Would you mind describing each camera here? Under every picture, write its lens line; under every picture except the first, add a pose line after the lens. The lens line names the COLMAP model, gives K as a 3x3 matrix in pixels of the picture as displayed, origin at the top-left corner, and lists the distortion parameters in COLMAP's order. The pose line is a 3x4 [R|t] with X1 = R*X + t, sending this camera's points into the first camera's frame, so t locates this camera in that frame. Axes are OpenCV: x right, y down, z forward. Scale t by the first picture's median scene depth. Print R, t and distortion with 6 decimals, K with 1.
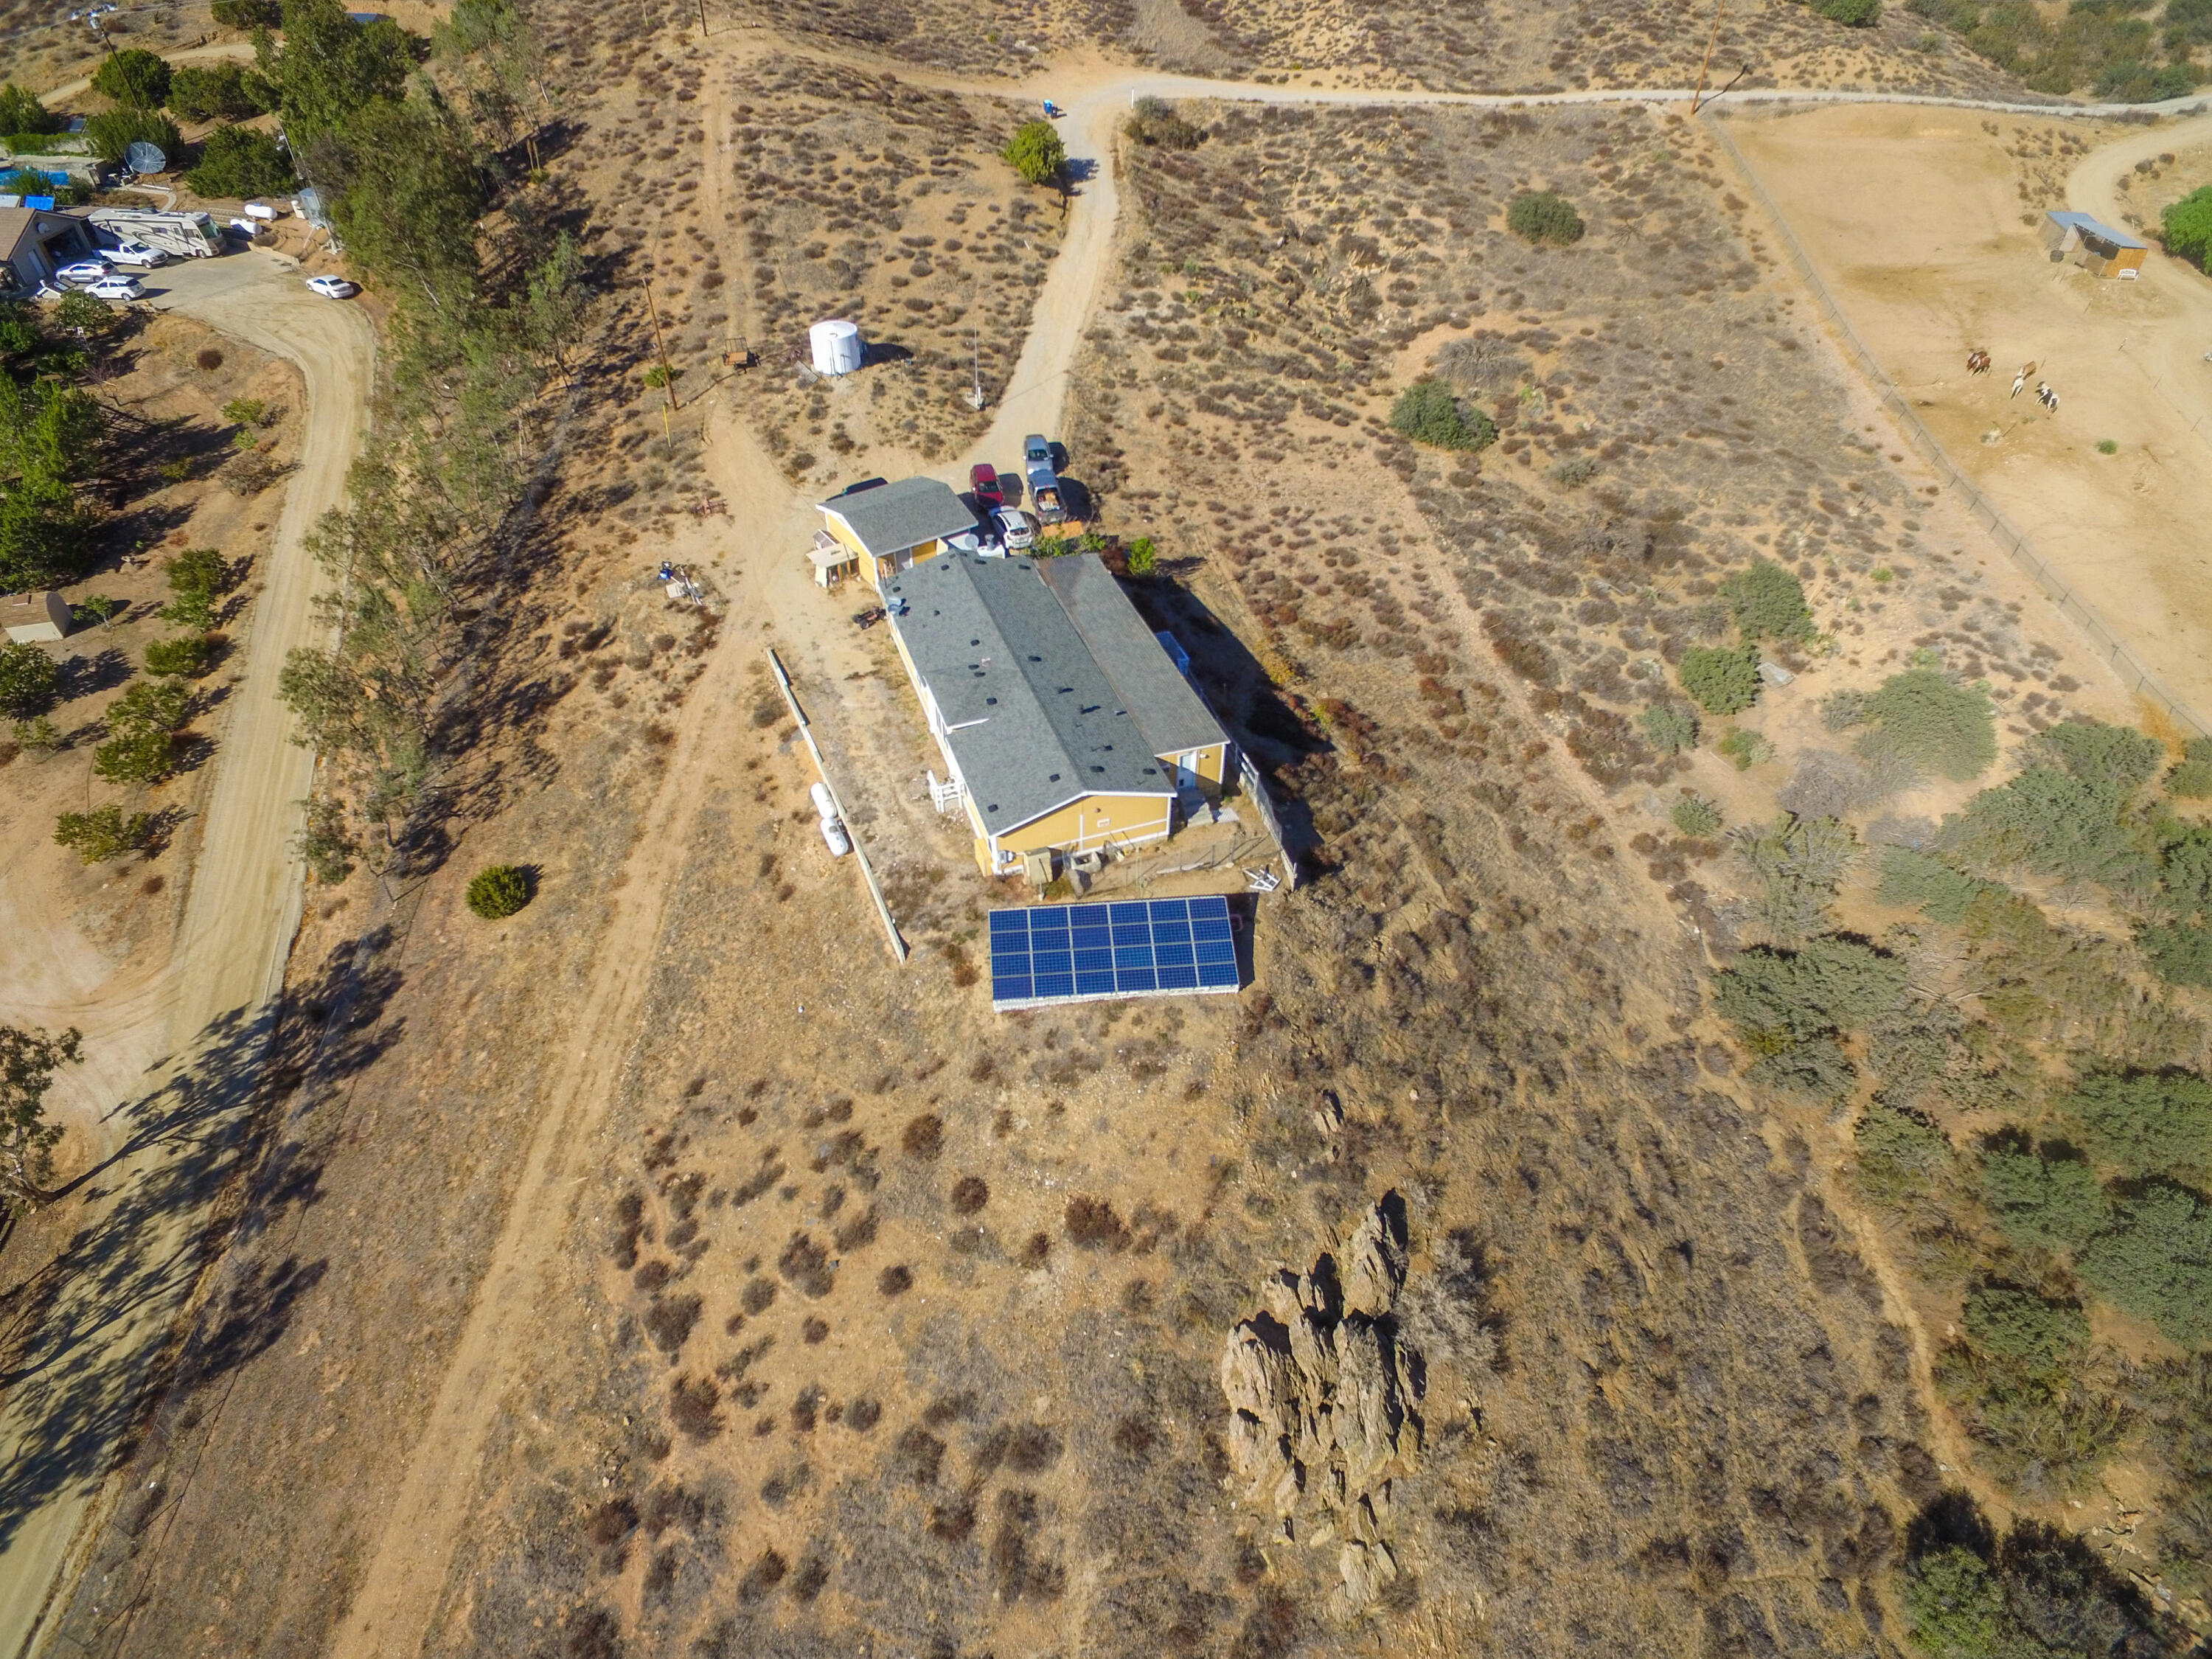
lens RADIAL K [[1285.2, 0, 1110.2], [0, 1285.2, 818.5], [0, 0, 1]] dist [-0.010886, 0.020846]
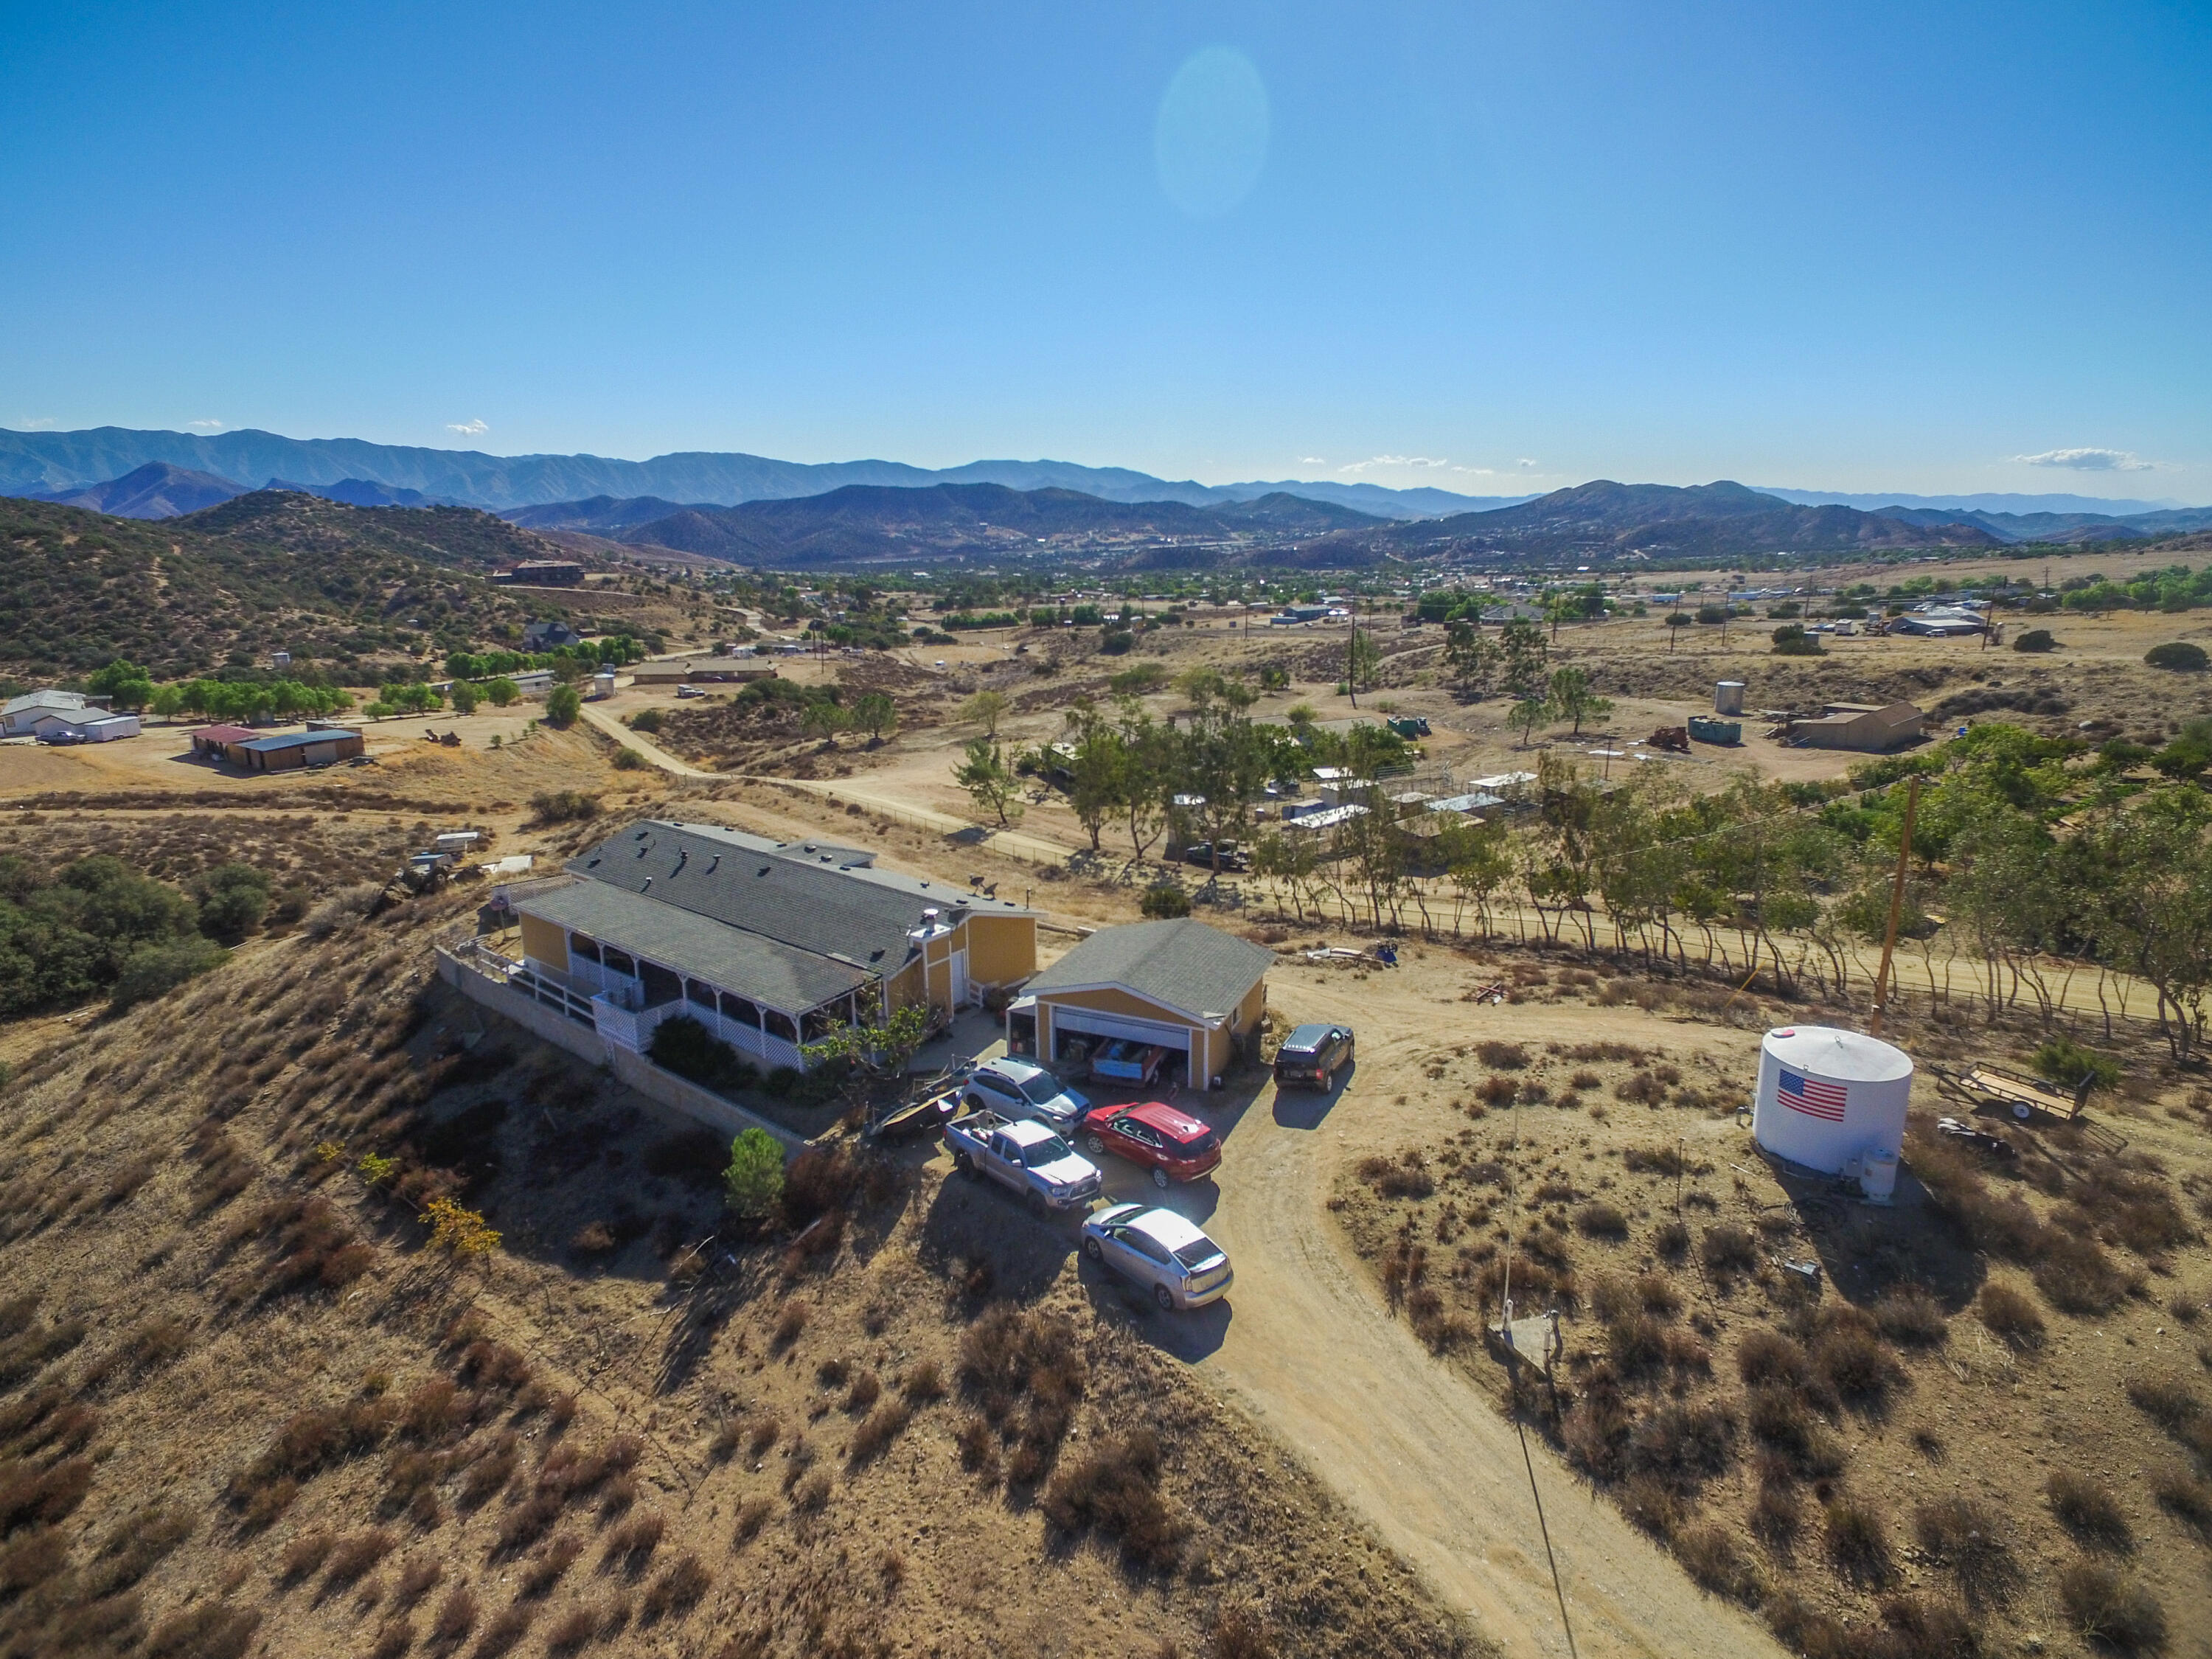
lens RADIAL K [[1285.8, 0, 1110.5], [0, 1285.8, 815.8], [0, 0, 1]] dist [-0.009859, 0.018264]
pose [[-0.851752, 0.121462, -0.509672, 0.140157], [-0.349729, 0.592531, 0.725669, -0.670085], [0.390138, 0.796338, -0.462211, 1.143397]]
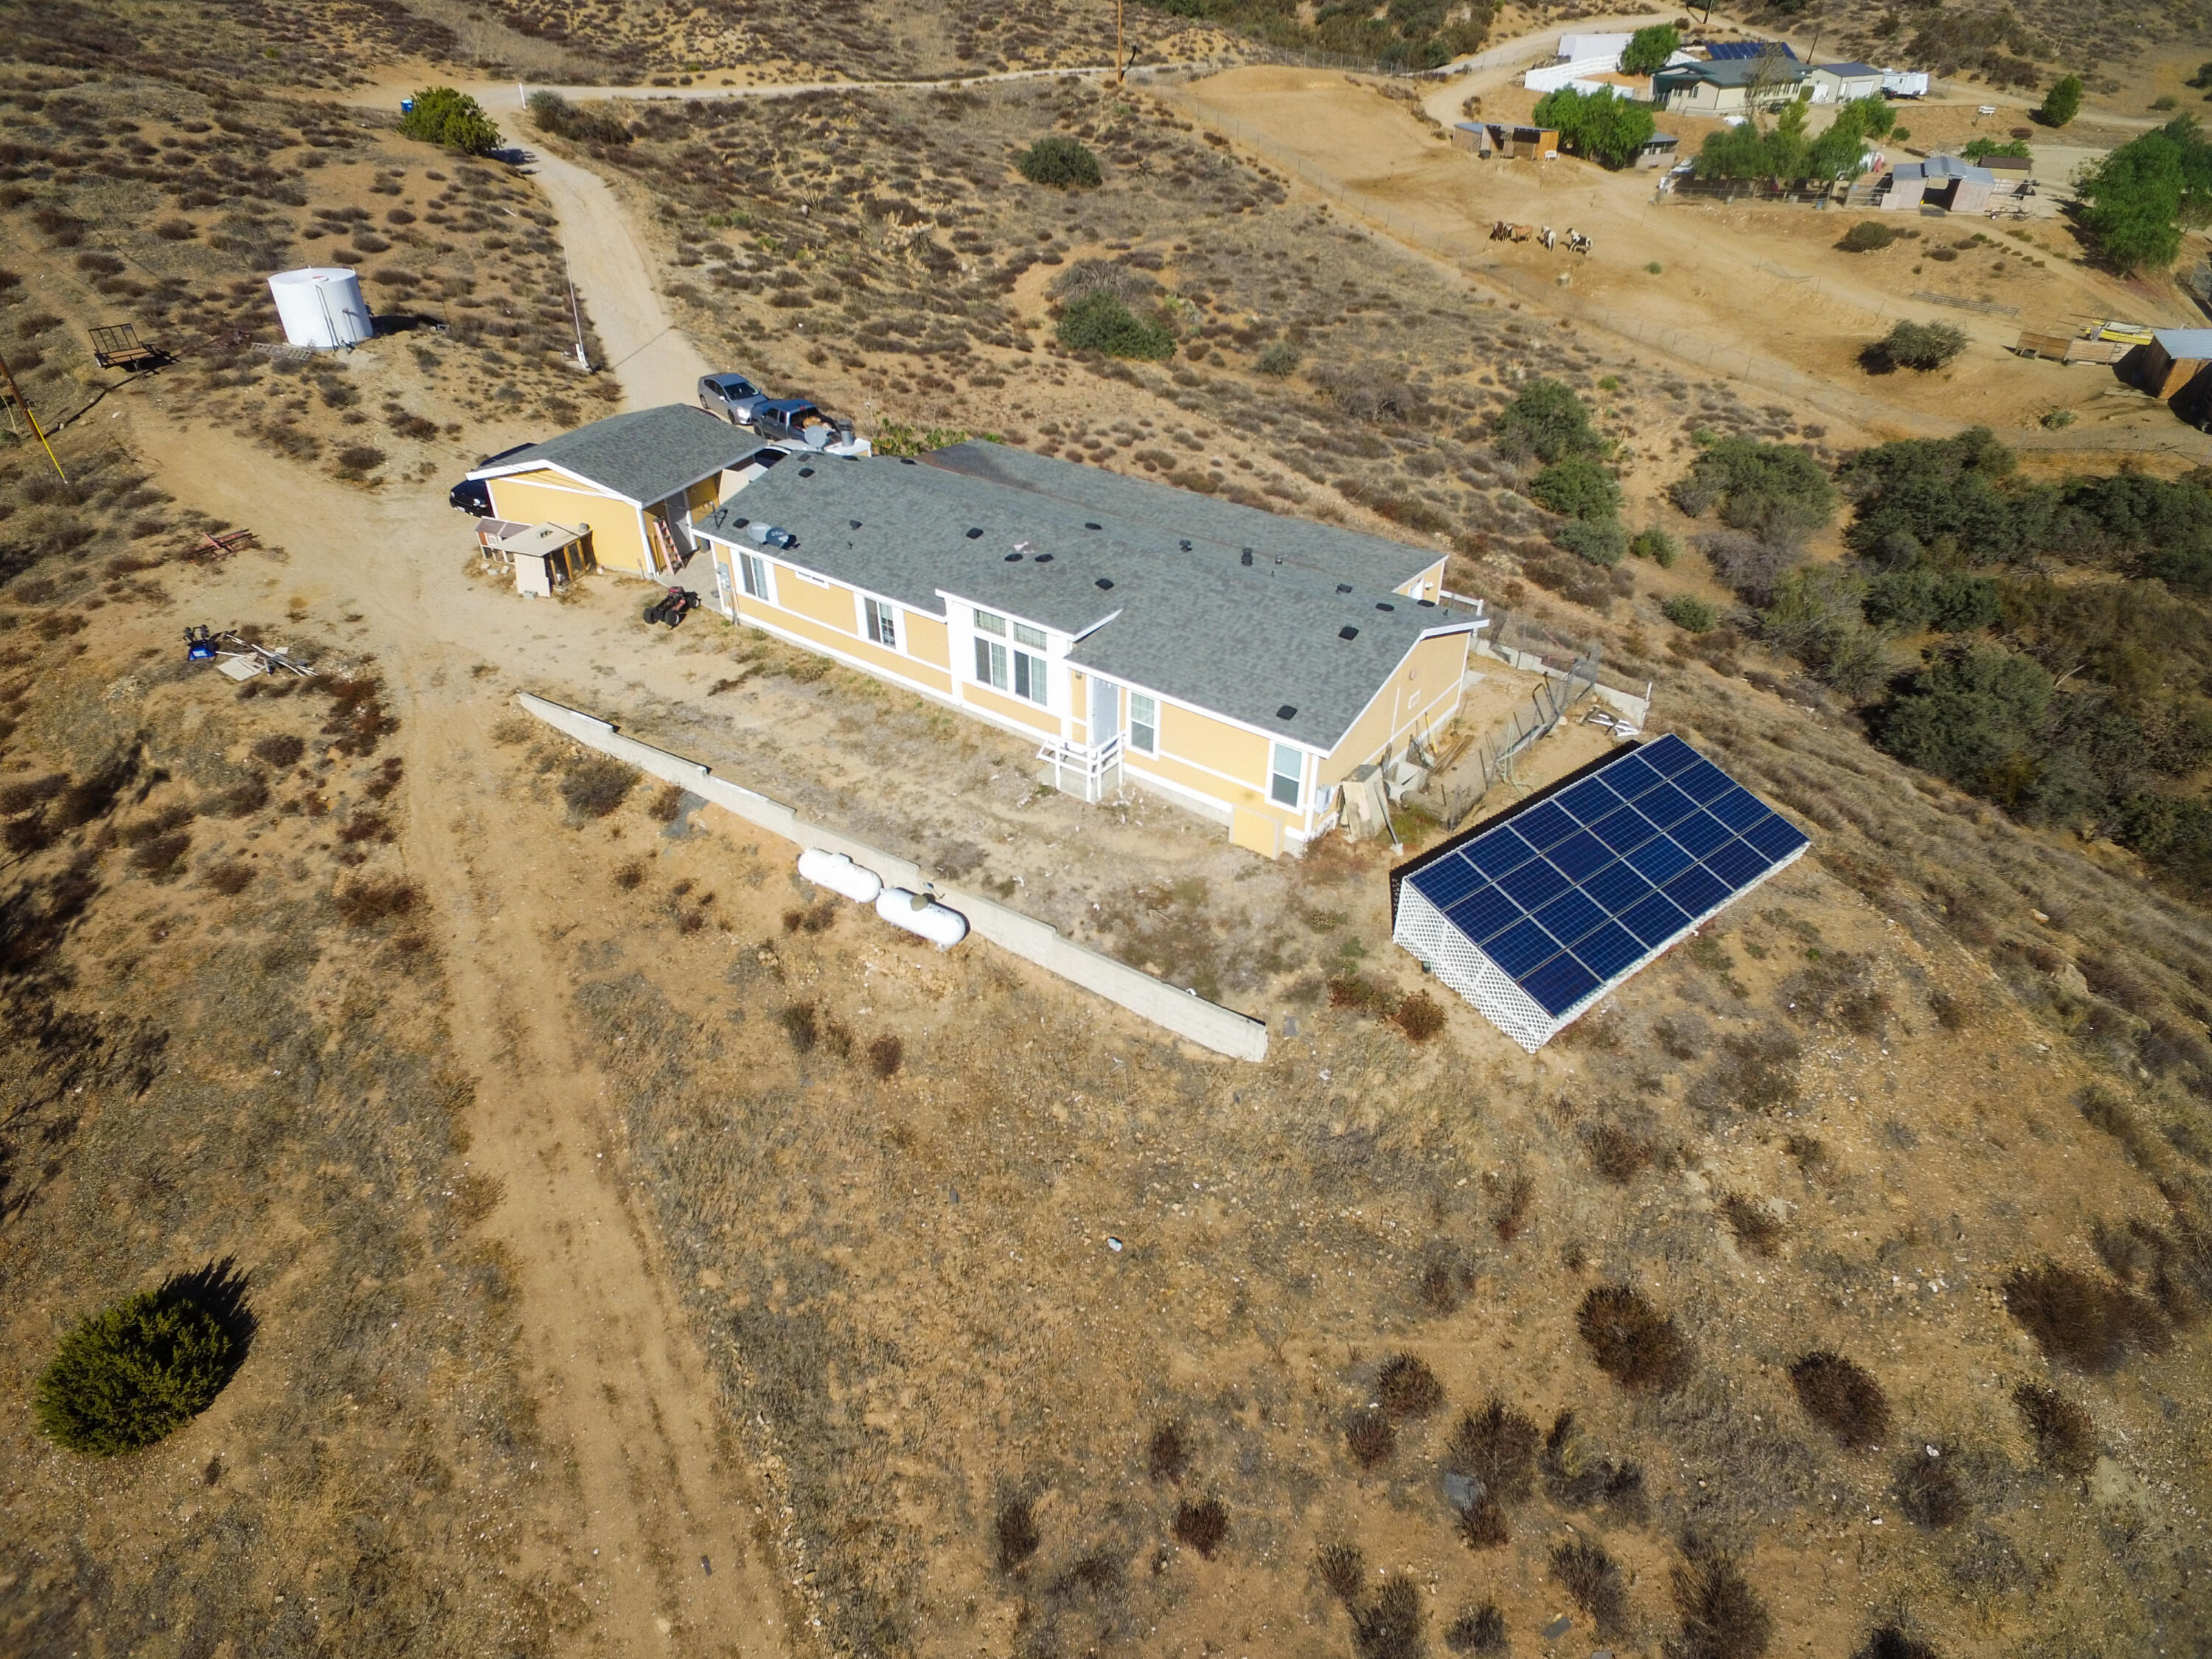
lens RADIAL K [[1279.6, 0, 1112.1], [0, 1279.6, 821.9], [0, 0, 1]] dist [-0.009995, 0.016037]
pose [[0.840127, -0.309727, 0.445259, -0.273464], [0.361661, 0.931678, -0.034306, 0.017655], [-0.404213, 0.189854, 0.894744, 0.395387]]
